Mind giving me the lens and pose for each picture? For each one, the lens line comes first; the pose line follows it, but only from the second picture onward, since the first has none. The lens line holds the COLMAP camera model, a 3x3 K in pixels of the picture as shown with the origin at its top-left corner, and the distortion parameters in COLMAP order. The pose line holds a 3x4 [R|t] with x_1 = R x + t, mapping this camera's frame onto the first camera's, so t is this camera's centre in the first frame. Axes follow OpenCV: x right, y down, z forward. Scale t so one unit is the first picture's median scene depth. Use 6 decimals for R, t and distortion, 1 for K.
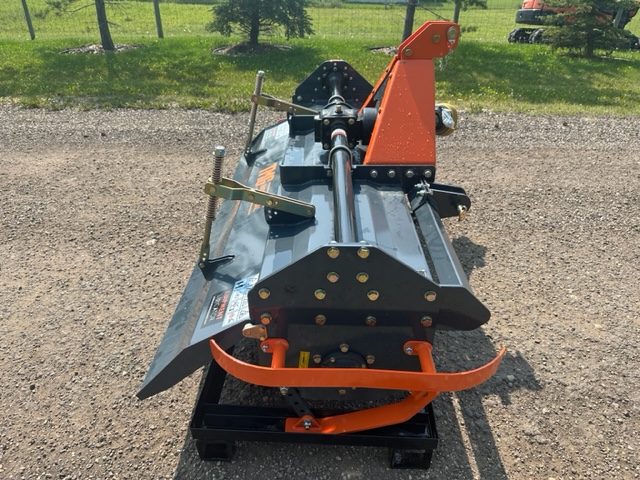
lens RADIAL K [[452.0, 0, 317.7], [0, 452.0, 232.9], [0, 0, 1]] dist [0.041997, -0.062743]
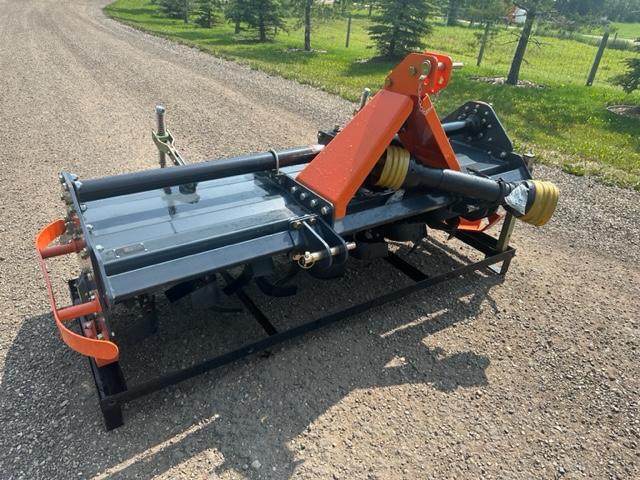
lens RADIAL K [[452.0, 0, 317.7], [0, 452.0, 232.9], [0, 0, 1]] dist [0.041997, -0.062743]
pose [[0.579832, 0.415202, -0.701001, 0.556352], [-0.467491, 0.874220, 0.131115, -0.128664], [0.667269, 0.251687, 0.701004, 0.245518]]
